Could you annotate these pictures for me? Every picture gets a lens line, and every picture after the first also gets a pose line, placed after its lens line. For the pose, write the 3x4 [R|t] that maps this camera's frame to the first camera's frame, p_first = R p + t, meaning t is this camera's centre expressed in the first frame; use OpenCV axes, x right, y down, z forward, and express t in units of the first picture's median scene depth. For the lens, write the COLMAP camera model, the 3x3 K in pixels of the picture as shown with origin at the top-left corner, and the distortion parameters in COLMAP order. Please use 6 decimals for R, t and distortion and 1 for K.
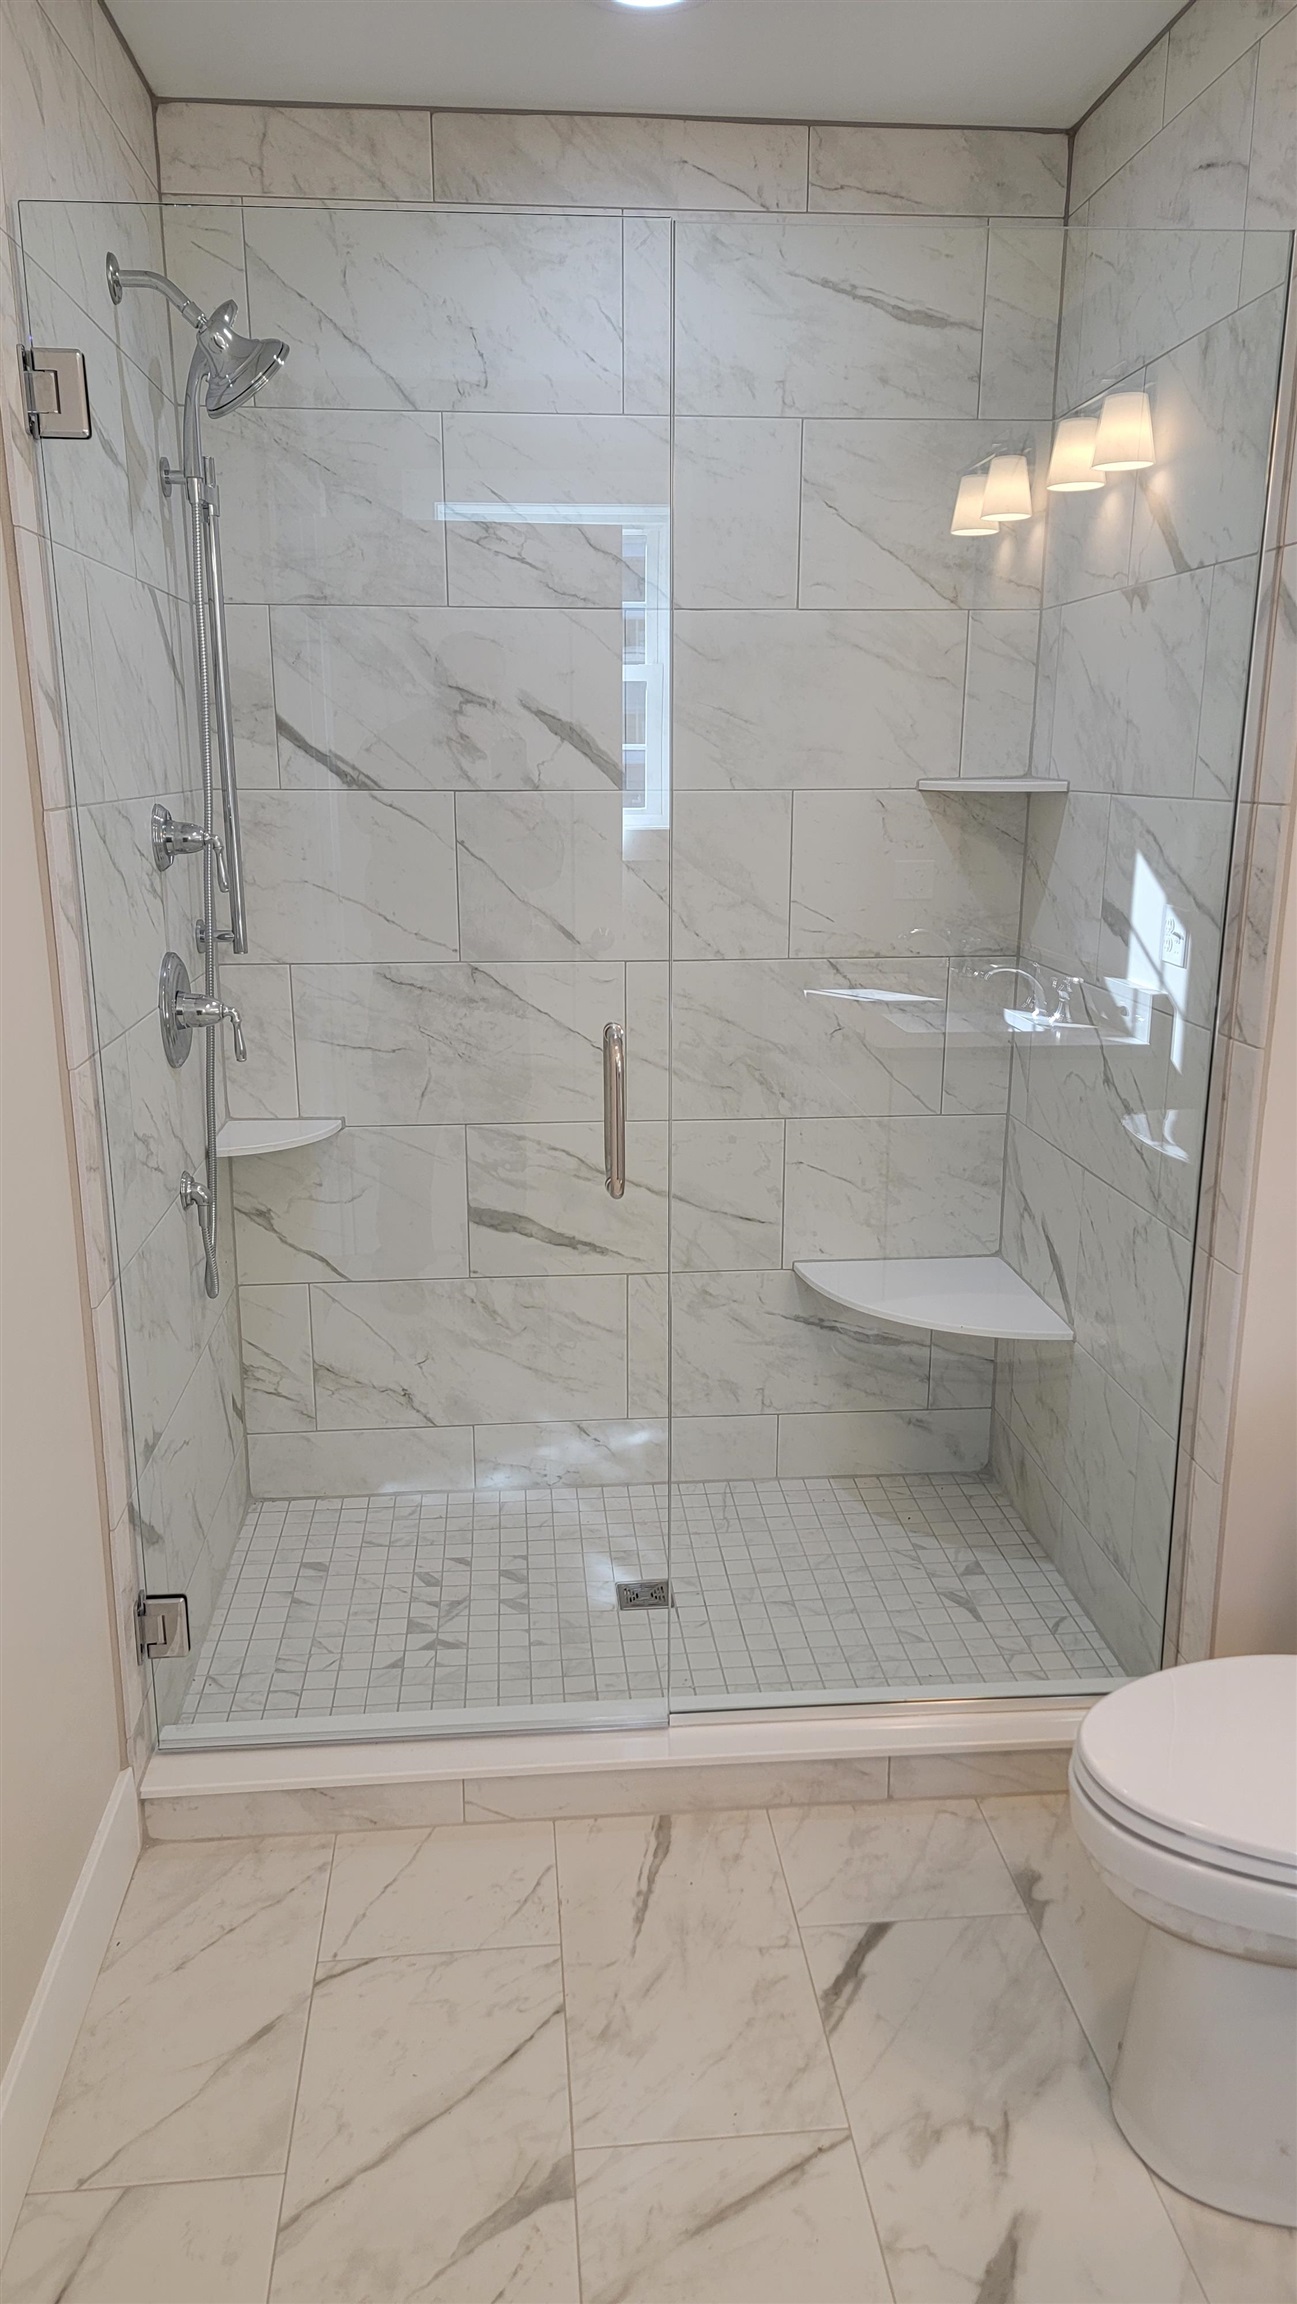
lens RADIAL K [[1585.8, 0, 648.5], [0, 1585.8, 1152.0], [0, 0, 1]] dist [0.077407, -0.047509]
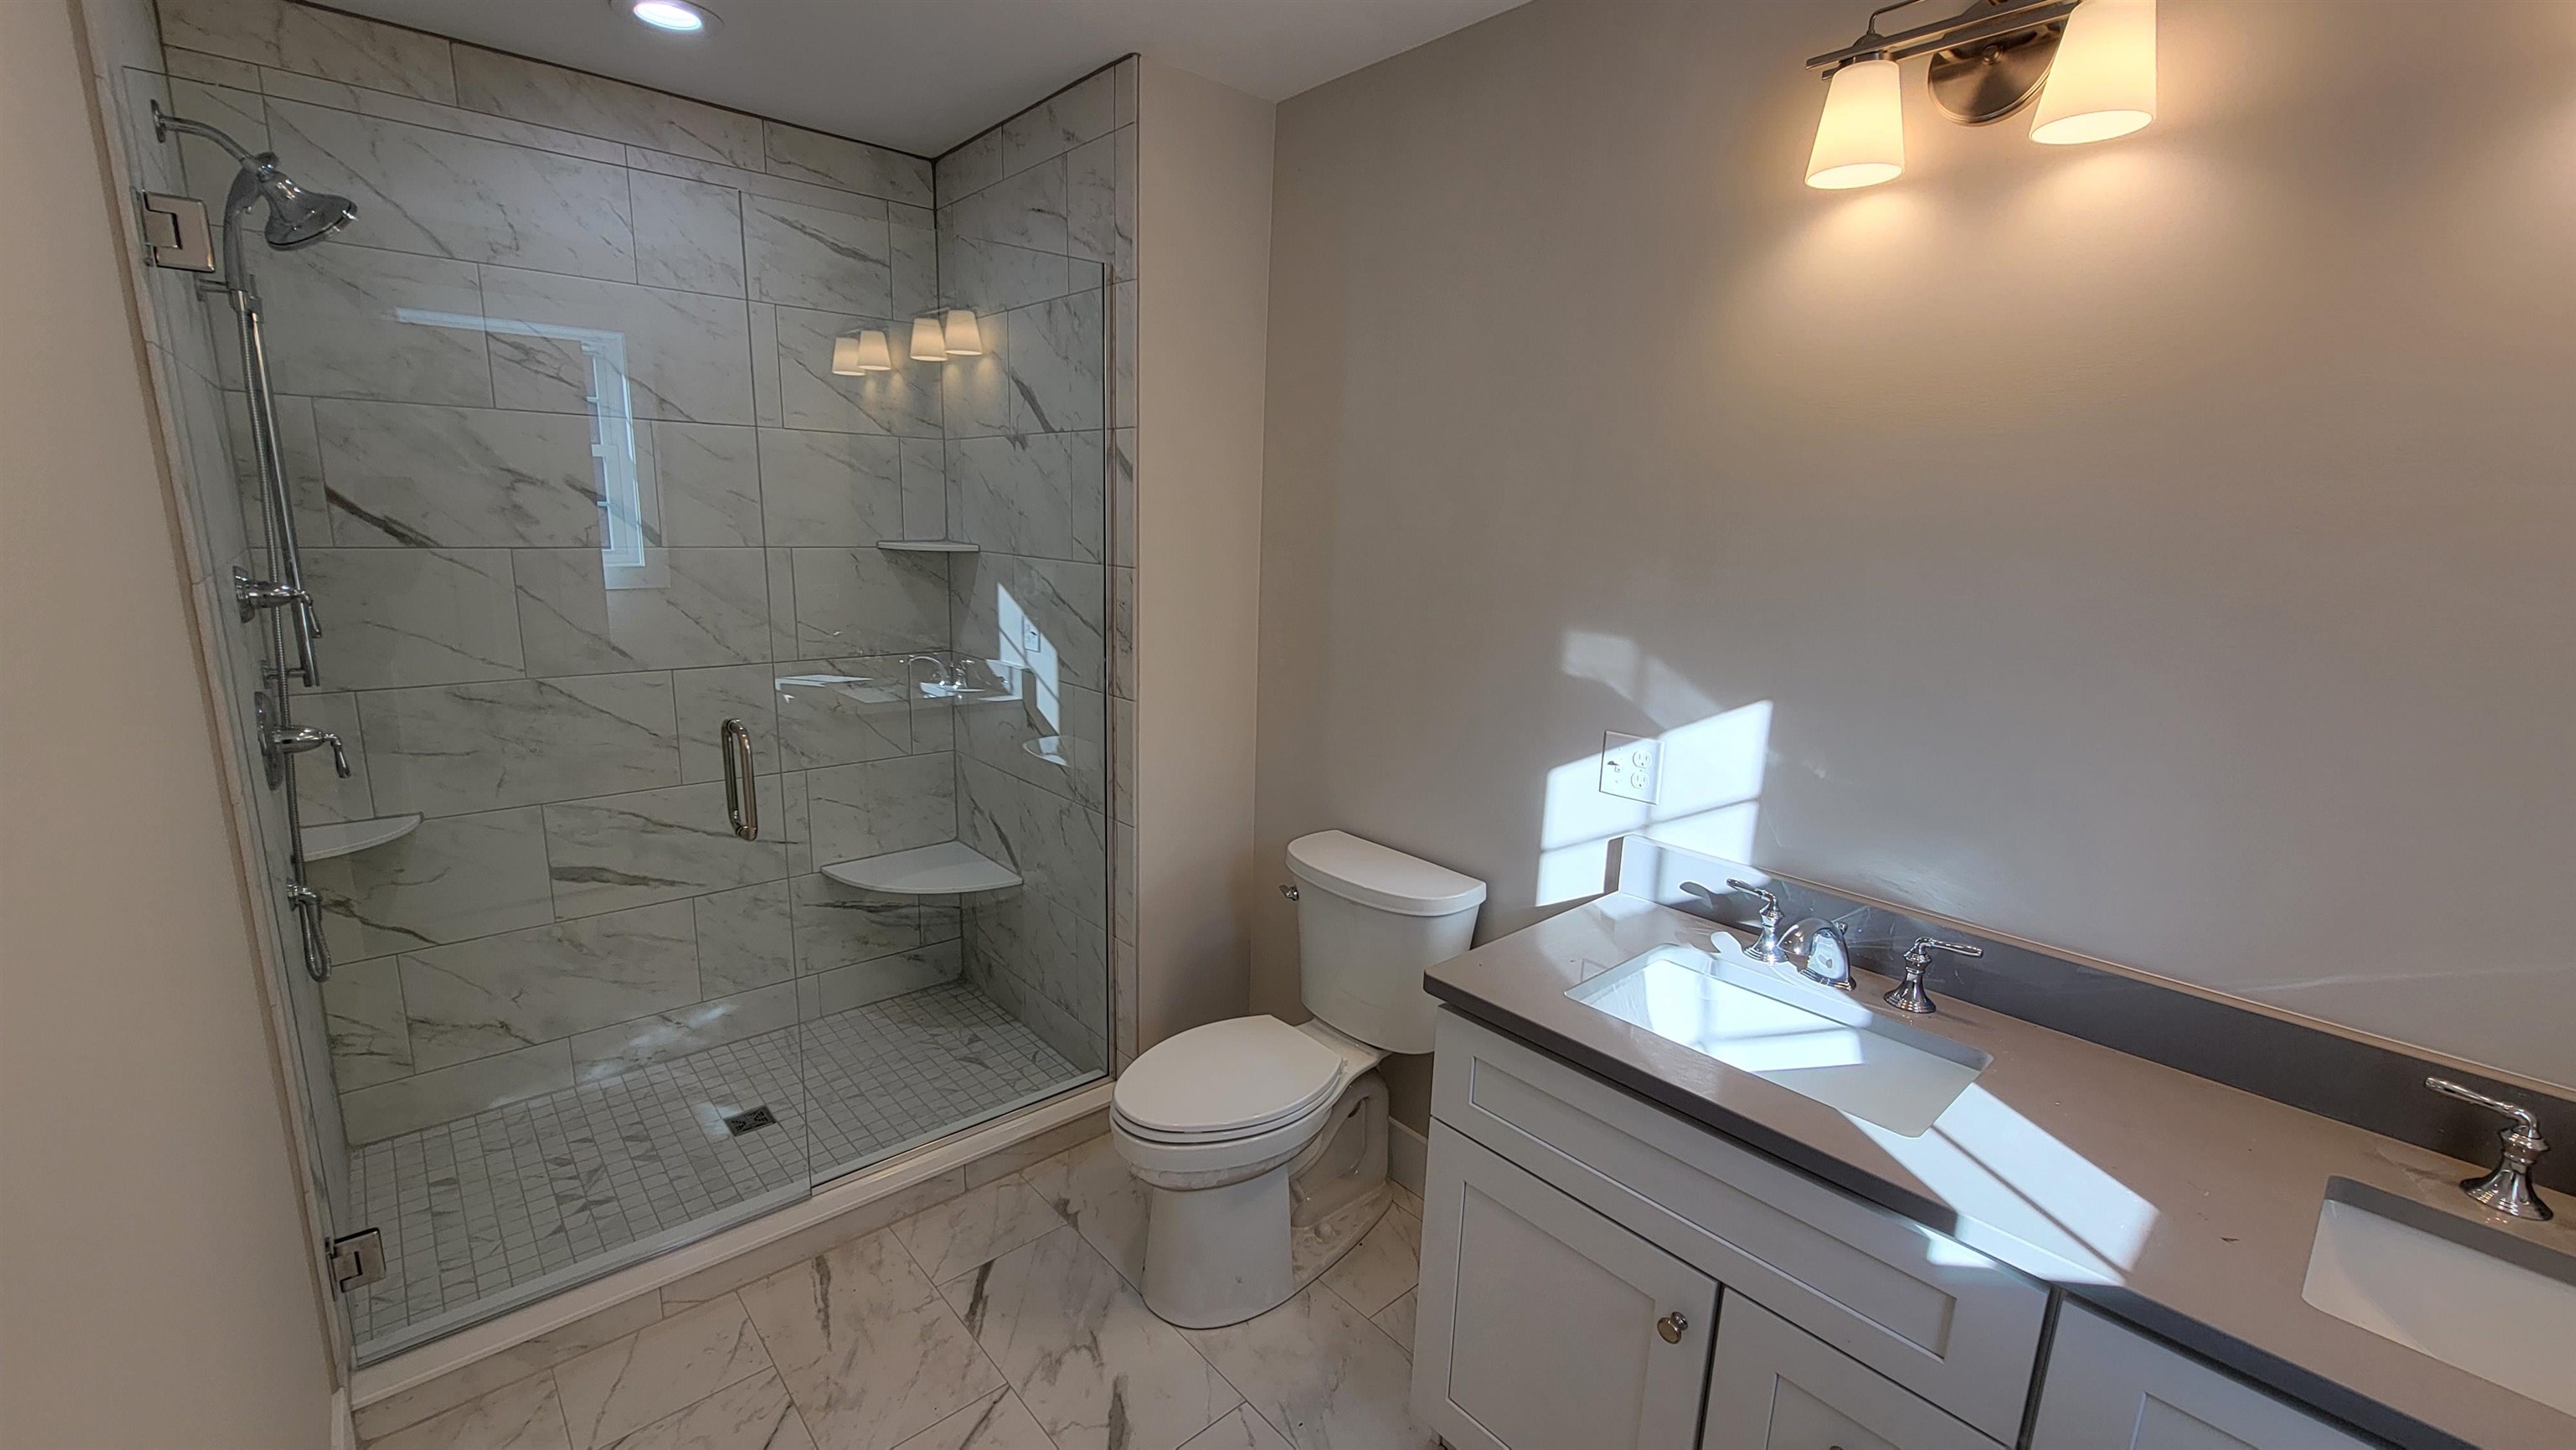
lens RADIAL K [[1037.6, 0, 1274.6], [0, 1037.6, 726.5], [0, 0, 1]] dist [0.000144, 0.000139]
pose [[0.810265, -0.095276, 0.578267, -0.122374], [0.114172, 0.993454, 0.003705, -0.016408], [-0.574835, 0.063020, 0.815839, -0.029134]]
